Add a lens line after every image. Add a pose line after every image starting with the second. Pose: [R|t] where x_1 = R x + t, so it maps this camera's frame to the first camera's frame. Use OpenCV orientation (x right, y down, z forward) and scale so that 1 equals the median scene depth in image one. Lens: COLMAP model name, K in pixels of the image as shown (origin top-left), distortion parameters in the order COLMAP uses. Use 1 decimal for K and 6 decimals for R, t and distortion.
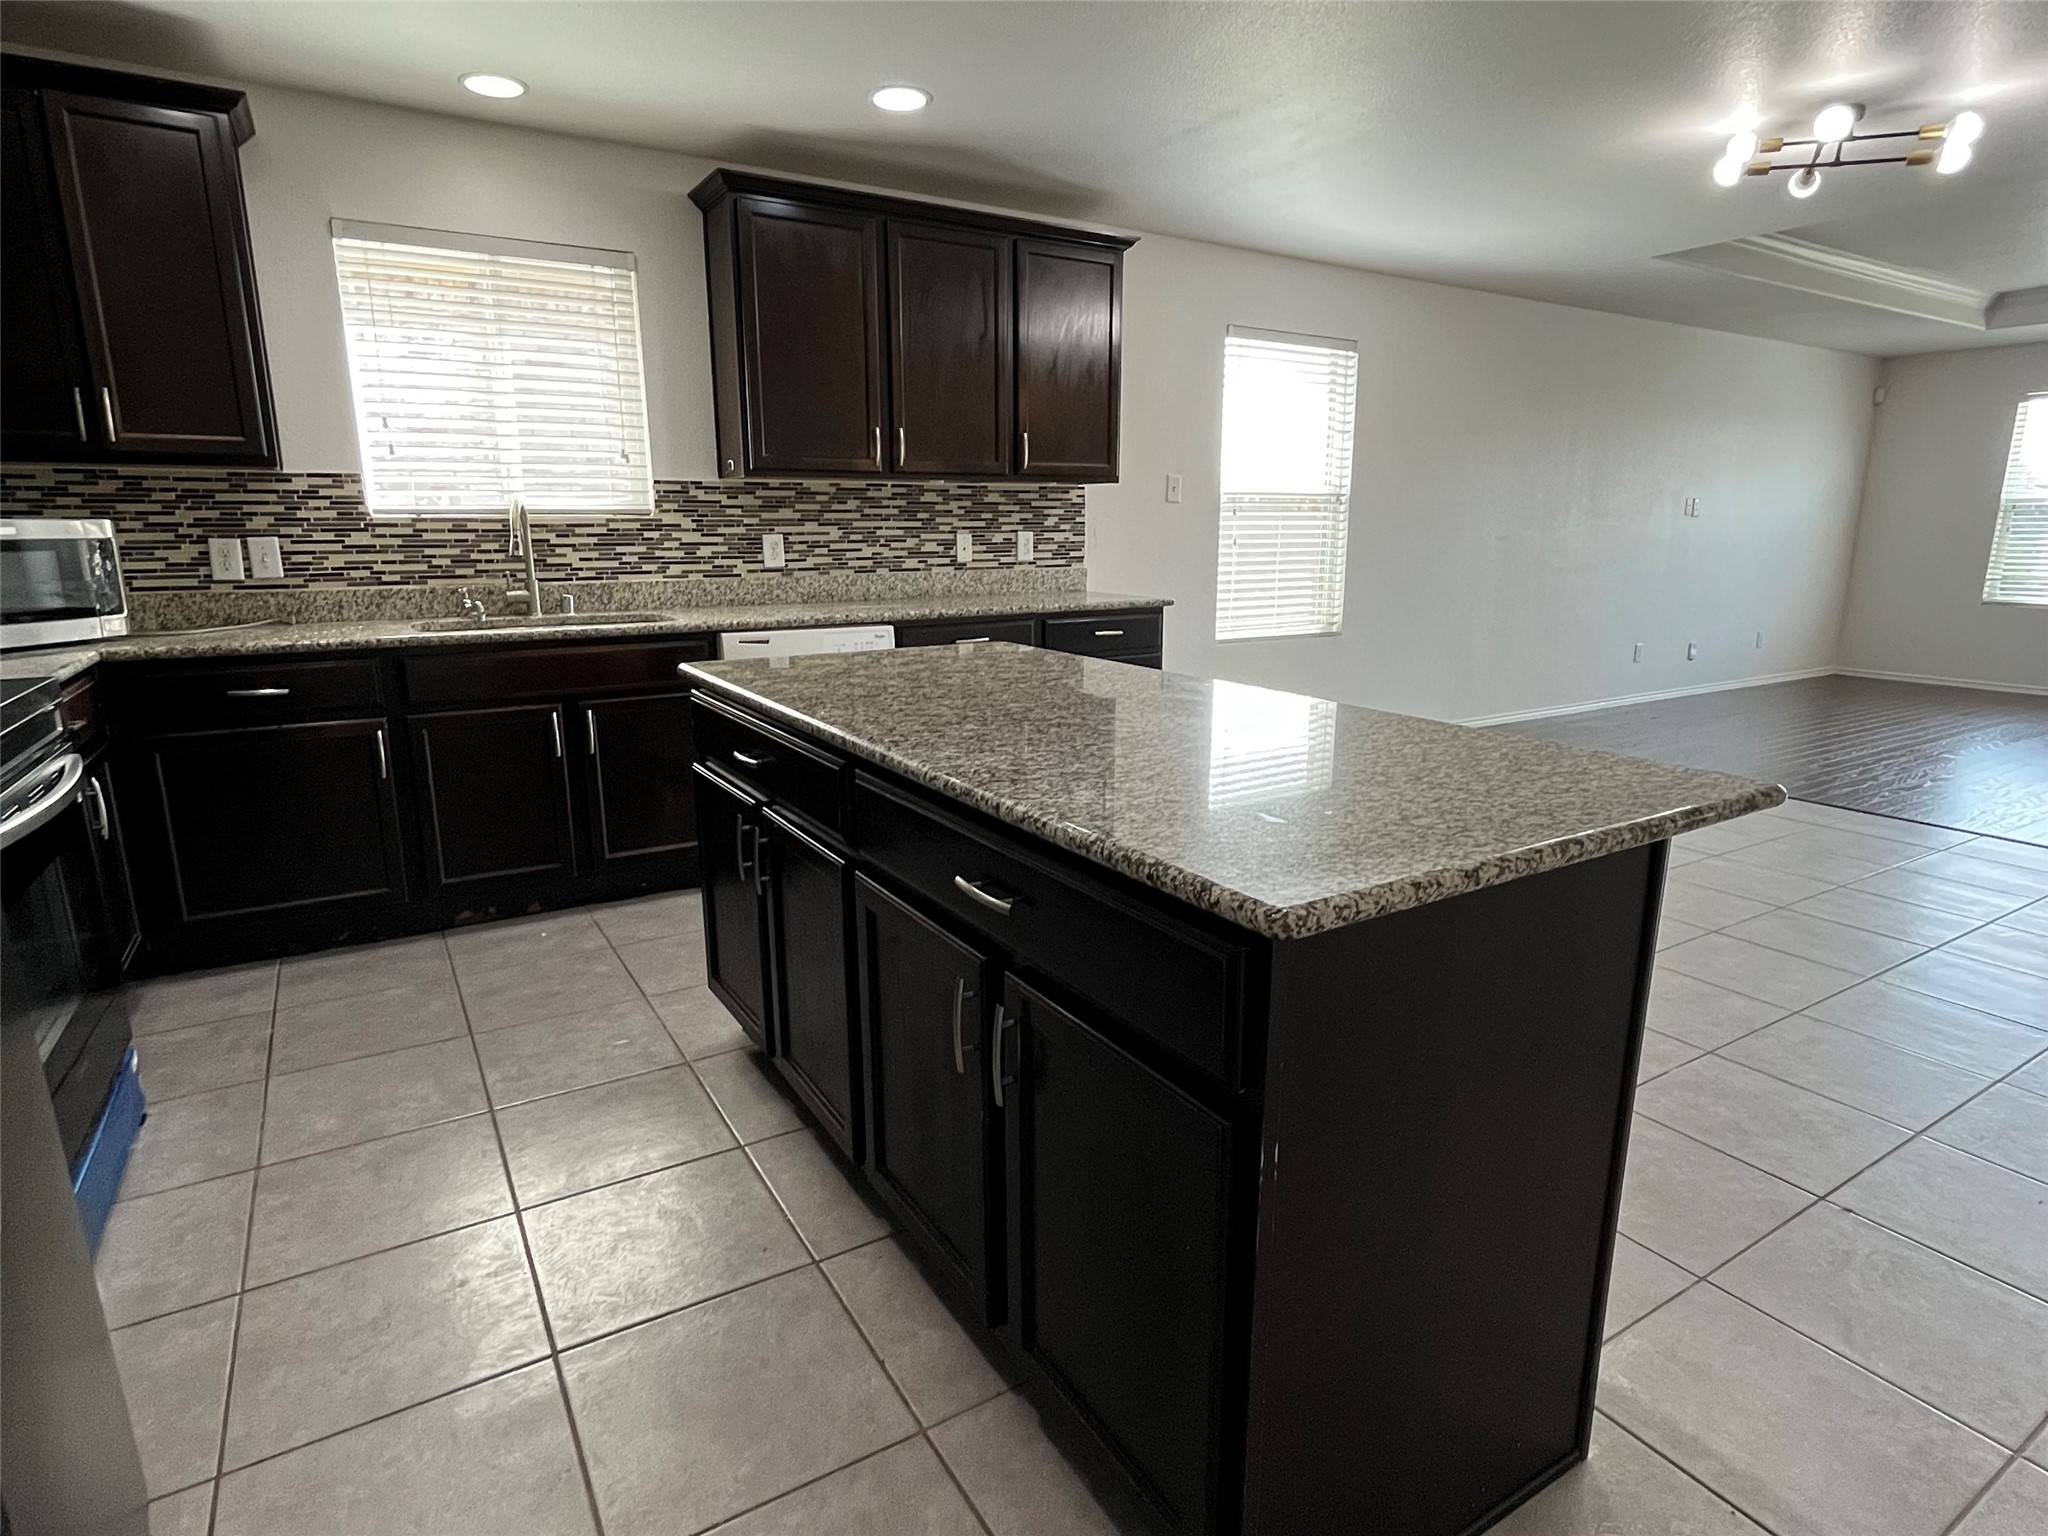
lens RADIAL K [[1099.2, 0, 1032.9], [0, 1099.2, 771.2], [0, 0, 1]] dist [-0.003196, -0.000612]
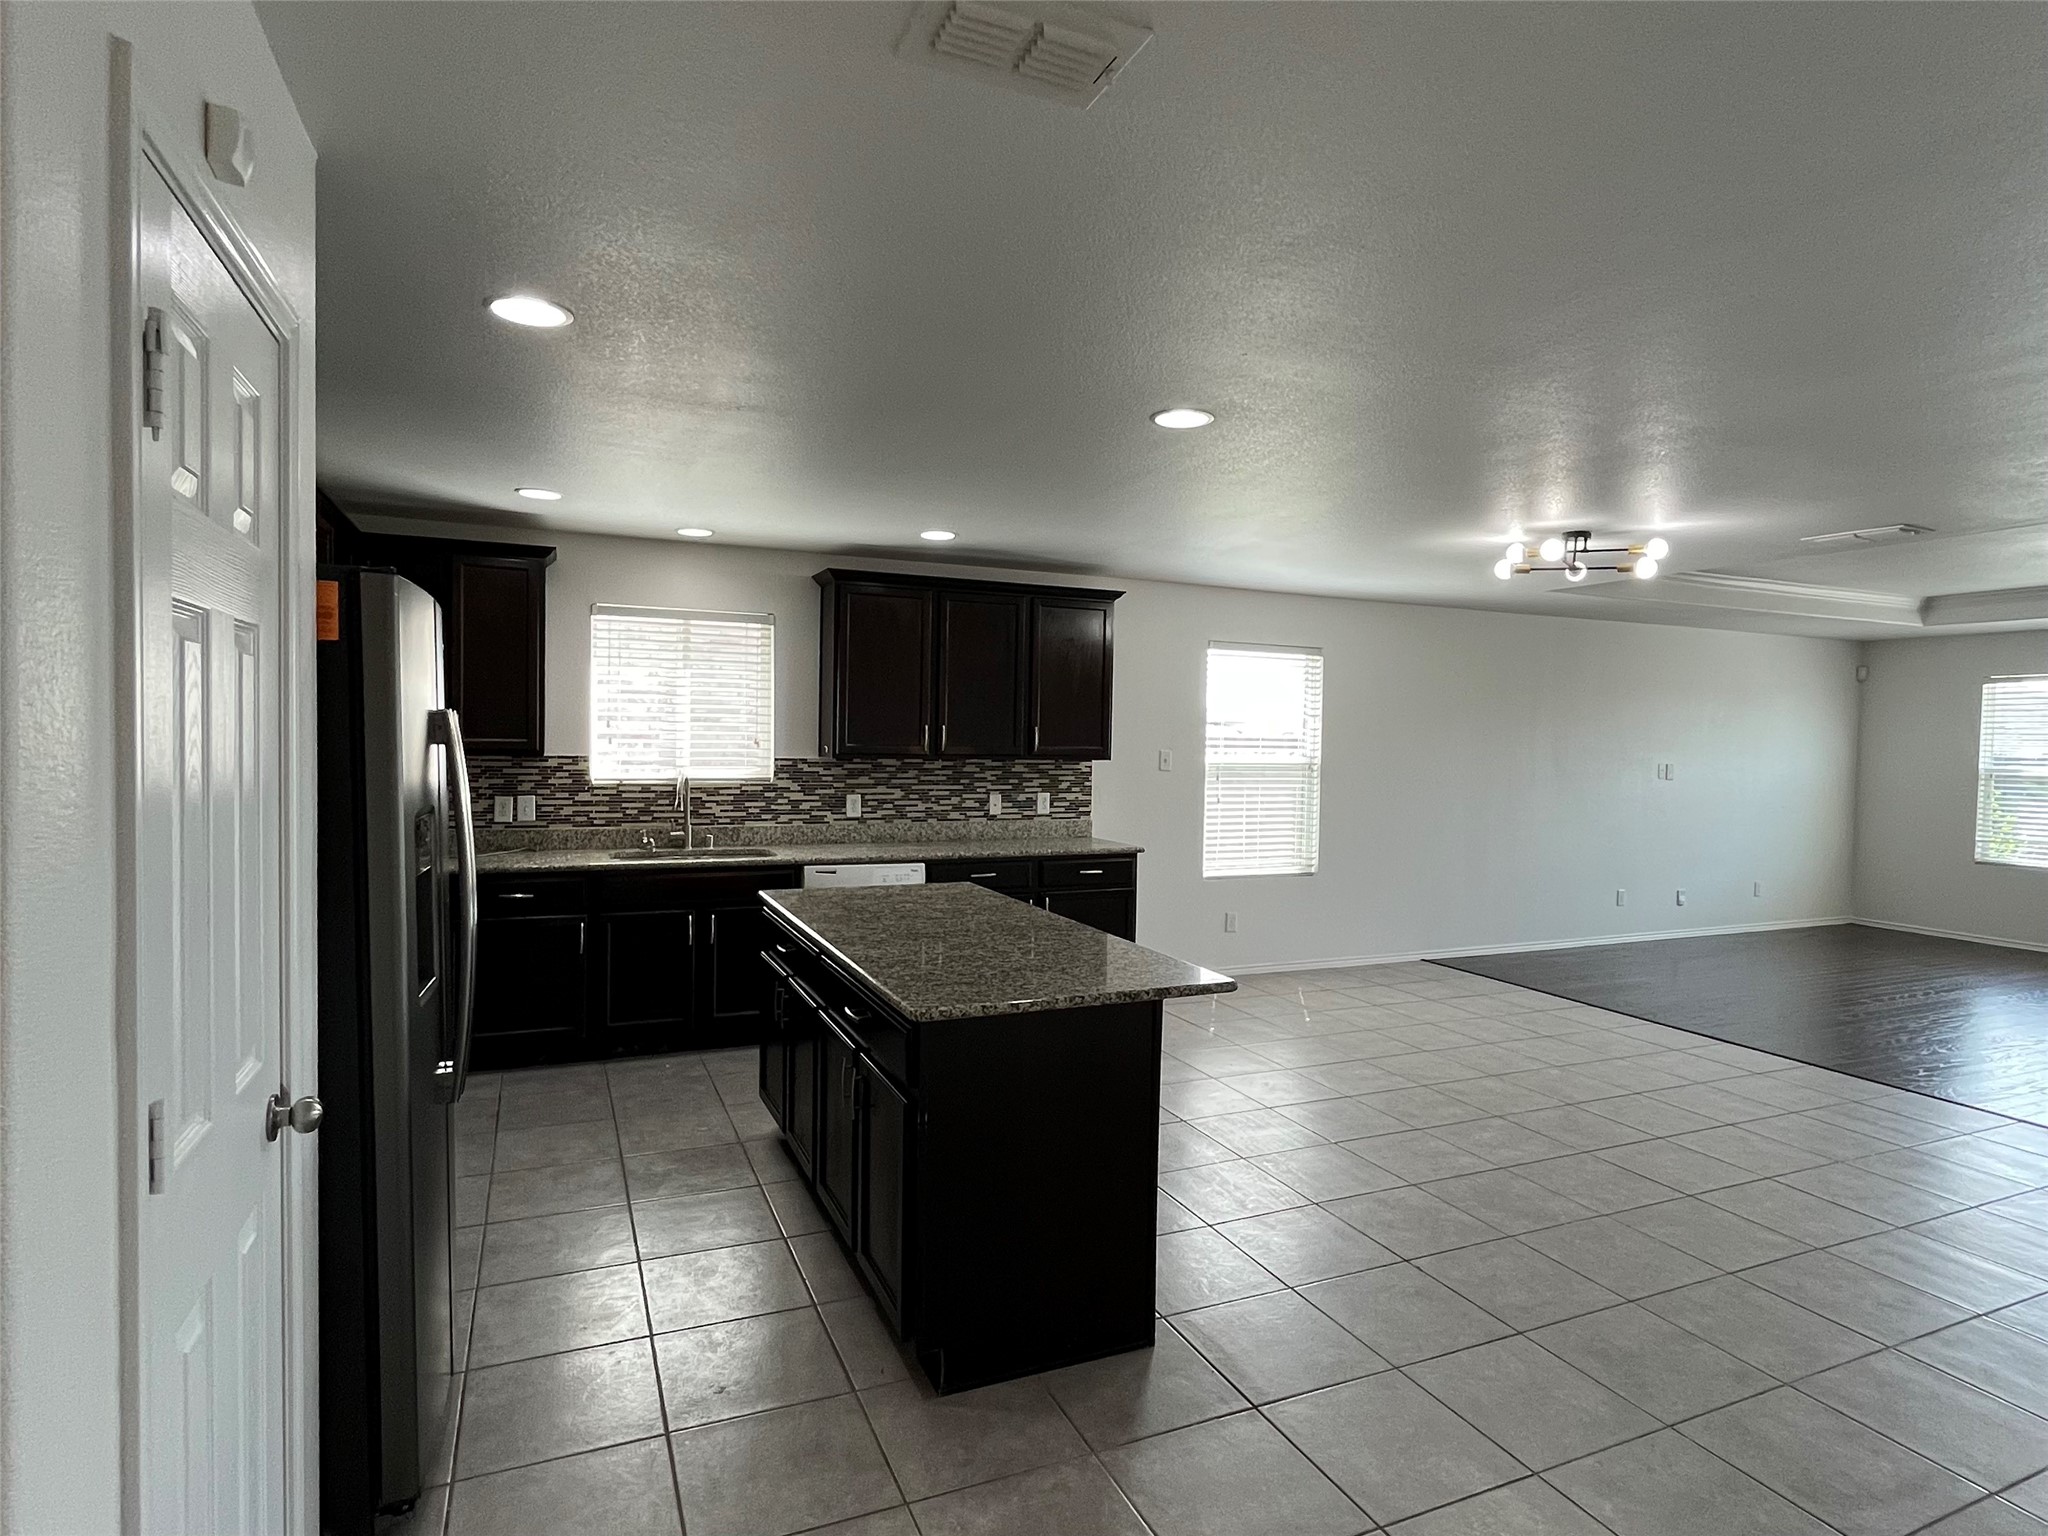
lens RADIAL K [[1099.2, 0, 1030.5], [0, 1099.2, 770.8], [0, 0, 1]] dist [-0.003196, -0.000612]
pose [[0.990083, 0.022606, -0.138652, 0.186895], [-0.048718, 0.980971, -0.187944, 0.010100], [0.131765, 0.192835, 0.972344, -0.358346]]
